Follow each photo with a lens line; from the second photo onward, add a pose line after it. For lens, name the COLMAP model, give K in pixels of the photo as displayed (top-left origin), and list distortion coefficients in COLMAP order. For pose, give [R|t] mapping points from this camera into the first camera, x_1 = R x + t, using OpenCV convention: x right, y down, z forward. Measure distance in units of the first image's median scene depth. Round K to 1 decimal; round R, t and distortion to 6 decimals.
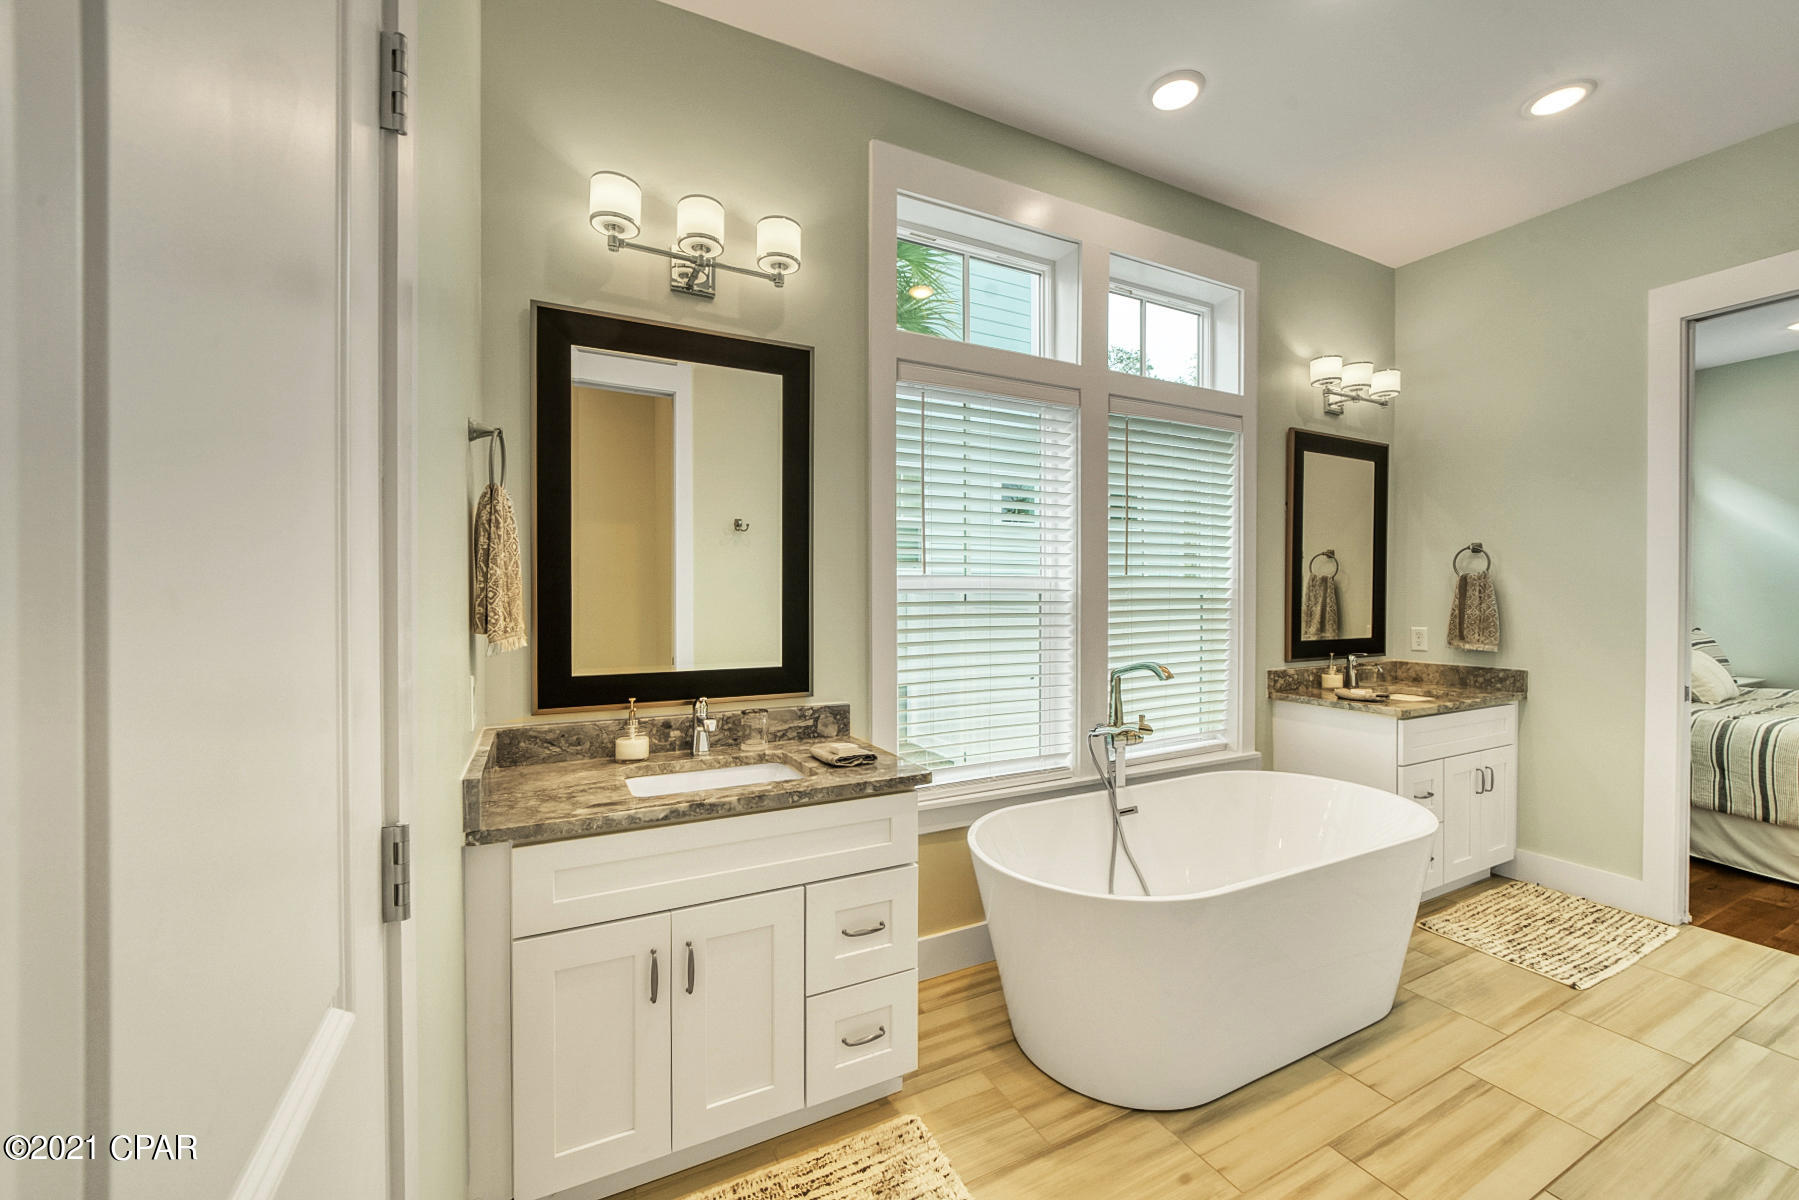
lens RADIAL K [[691.2, 0, 918.9], [0, 691.2, 597.9], [0, 0, 1]] dist [-0.008792, 0.000489]
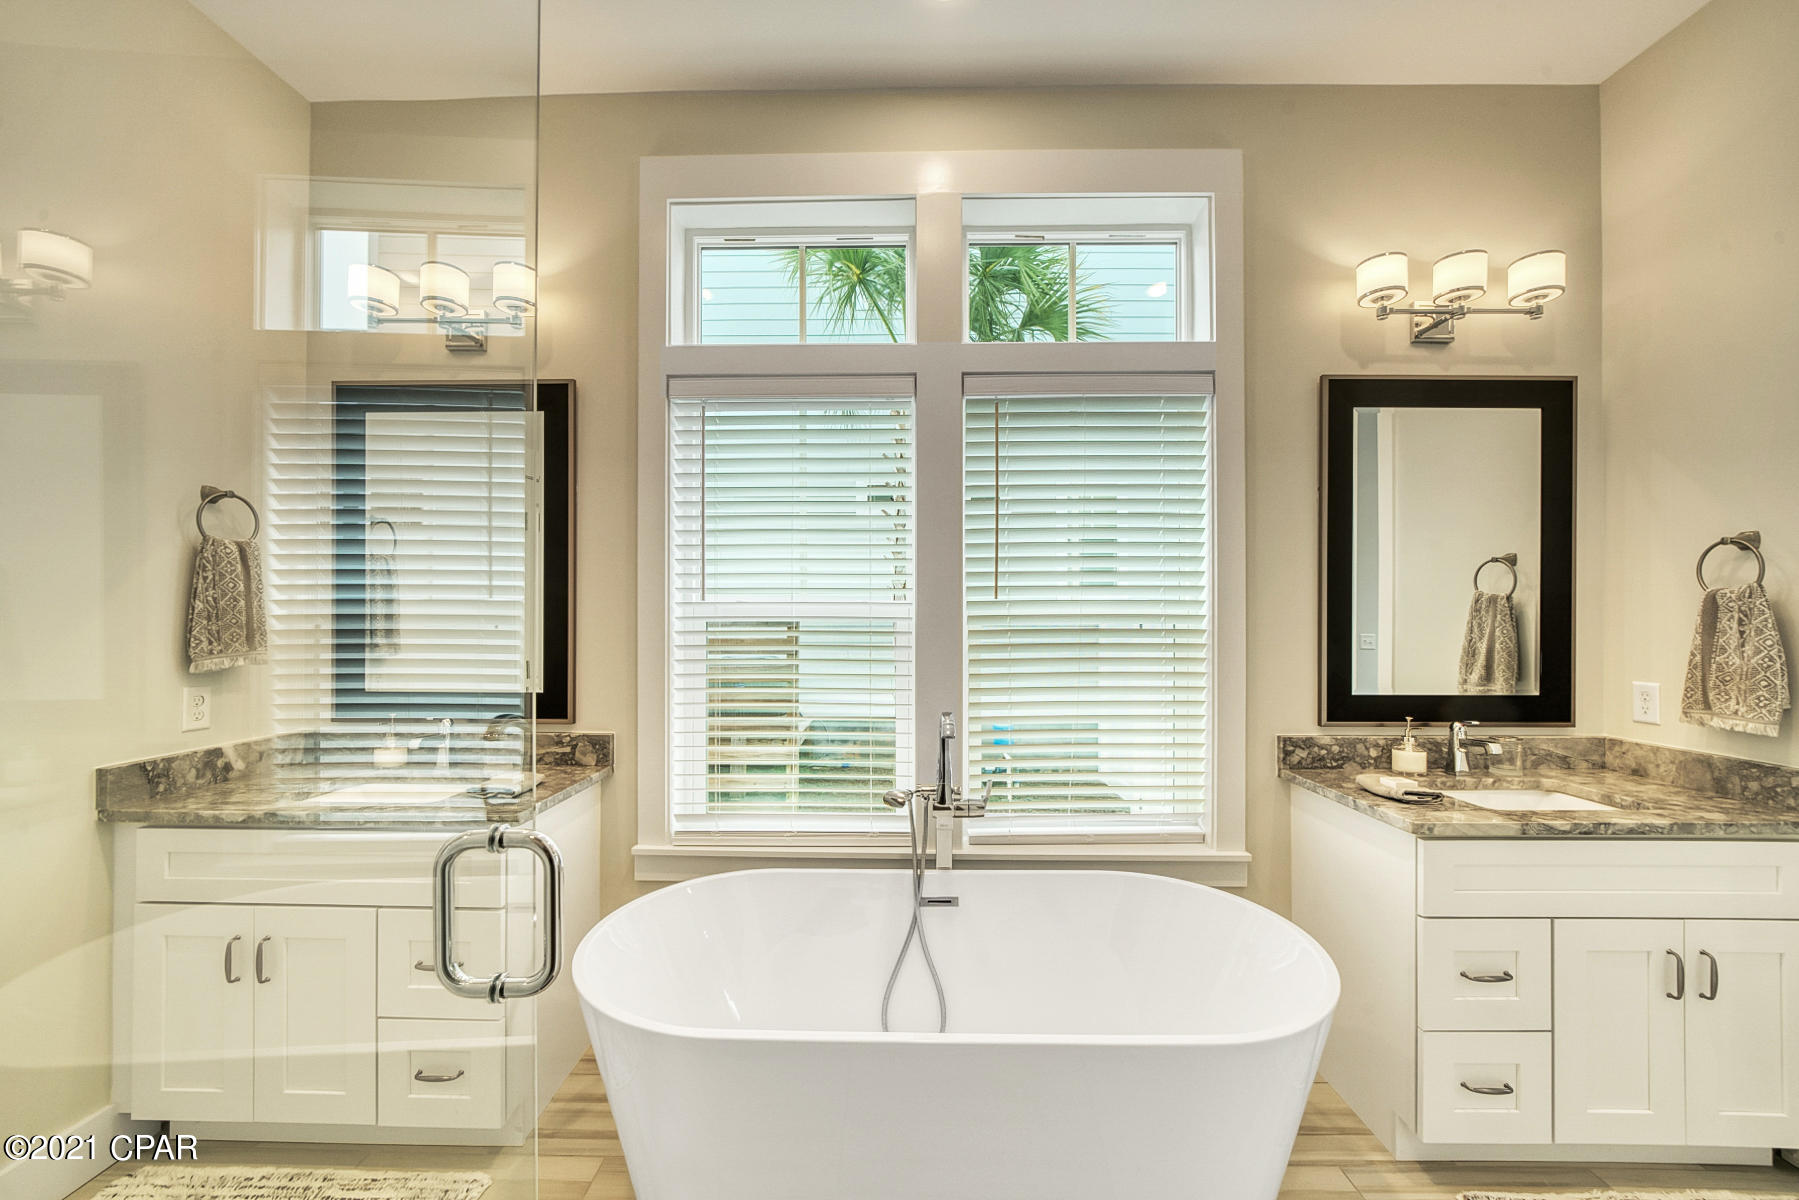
lens RADIAL K [[691.2, 0, 903.5], [0, 691.2, 605.9], [0, 0, 1]] dist [-0.008792, 0.000489]
pose [[0.883403, -0.003278, -0.468602, 0.498215], [-0.004230, 0.999879, -0.014969, -0.011310], [0.468594, 0.015206, 0.883283, 0.223107]]
